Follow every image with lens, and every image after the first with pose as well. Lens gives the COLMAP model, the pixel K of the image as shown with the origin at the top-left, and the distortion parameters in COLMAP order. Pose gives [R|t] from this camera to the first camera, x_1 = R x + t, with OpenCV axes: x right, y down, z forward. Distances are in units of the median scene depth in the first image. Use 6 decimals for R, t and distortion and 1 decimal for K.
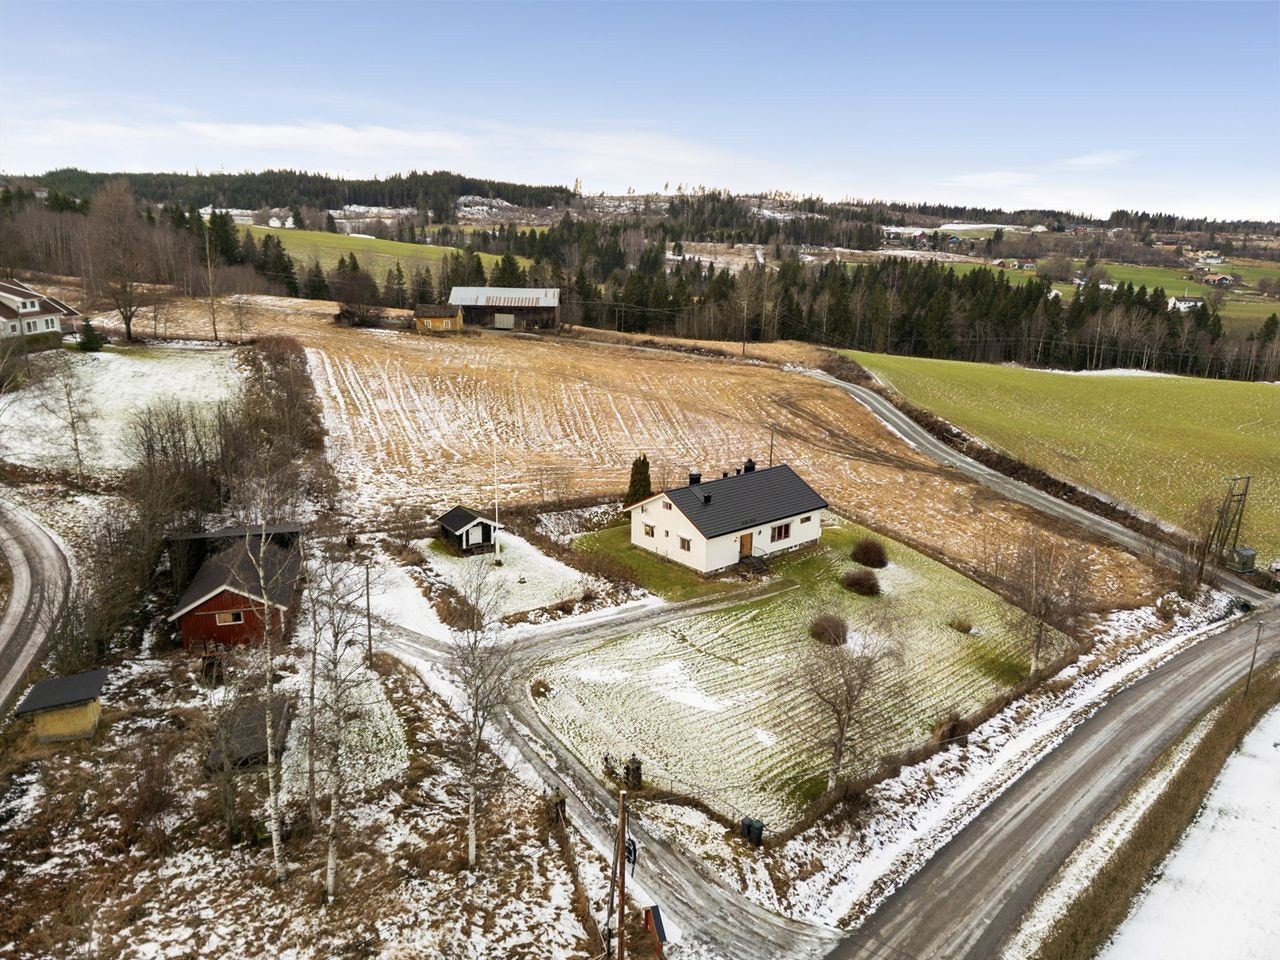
lens RADIAL K [[900.3, 0, 645.1], [0, 900.3, 476.9], [0, 0, 1]] dist [0.095166, -0.104784]
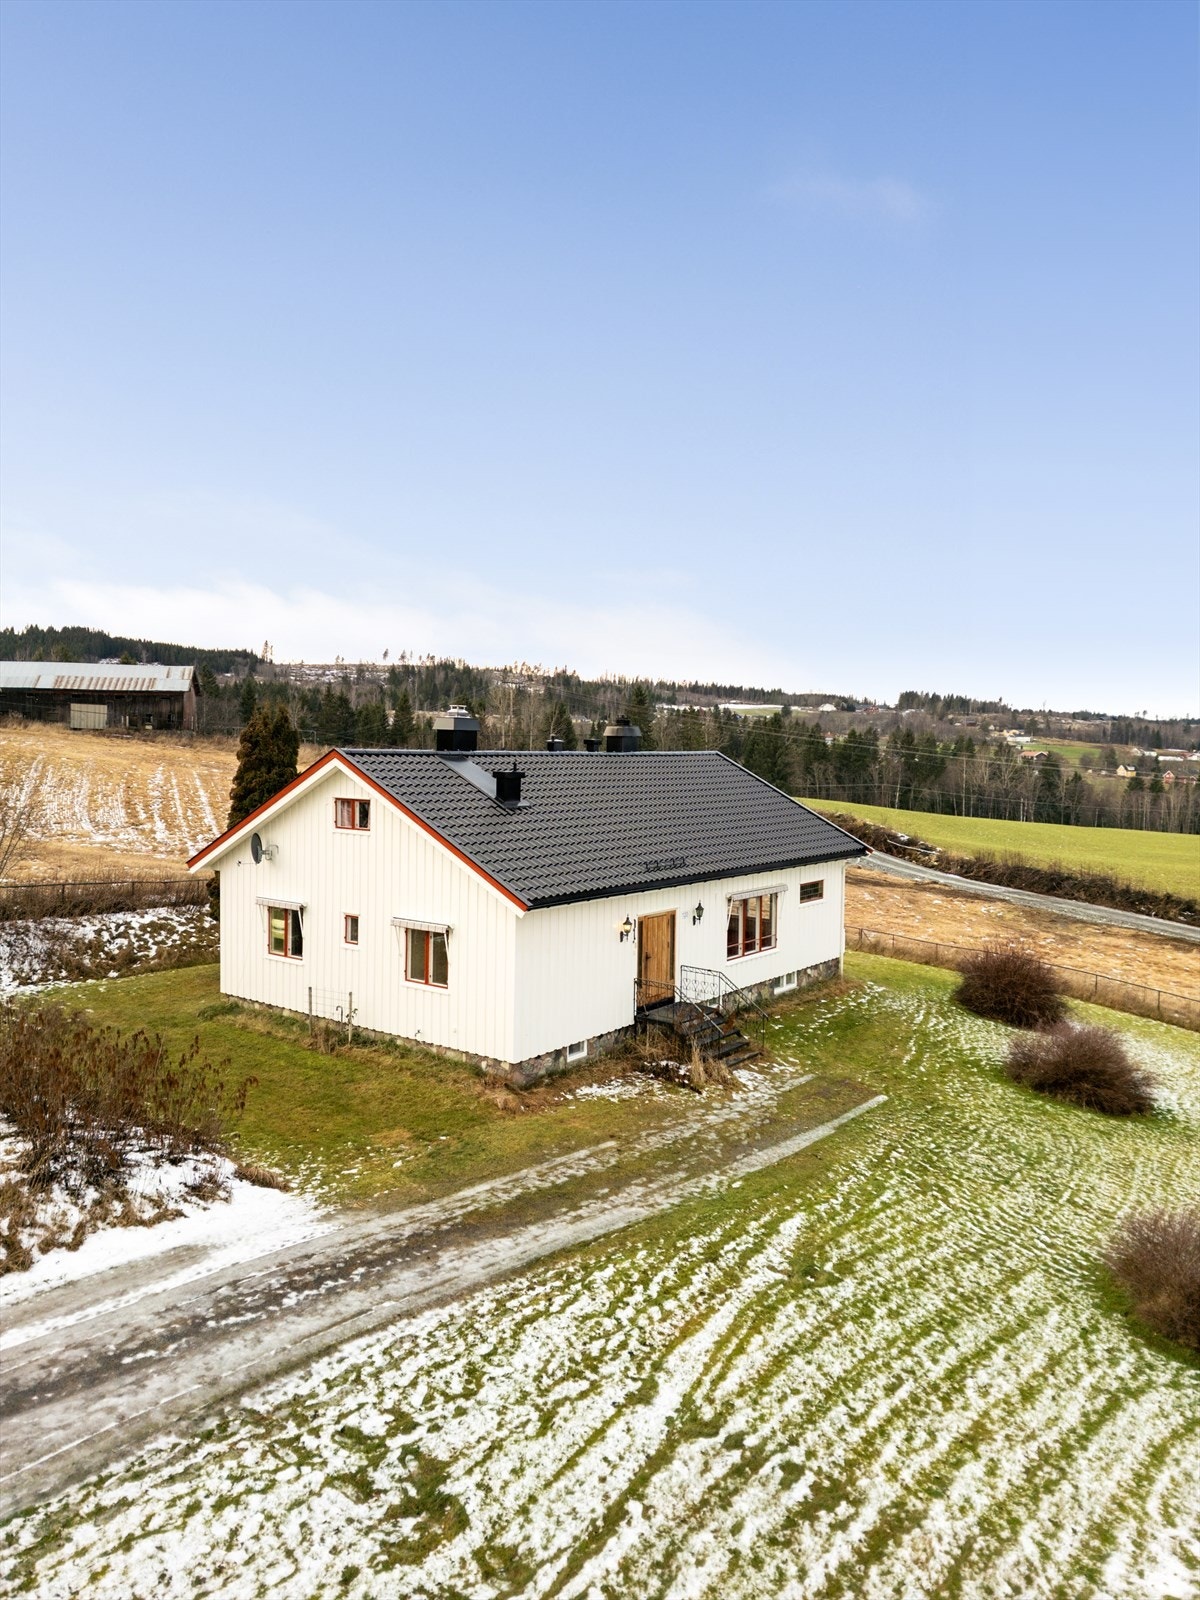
lens RADIAL K [[1094.1, 0, 600.0], [0, 1094.1, 800.0], [0, 0, 1]] dist [0.087899, -0.081237]
pose [[0.977430, -0.009885, 0.211026, 0.026462], [0.053656, 0.977765, -0.202722, 0.090477], [-0.204330, 0.209469, 0.956228, 0.652445]]
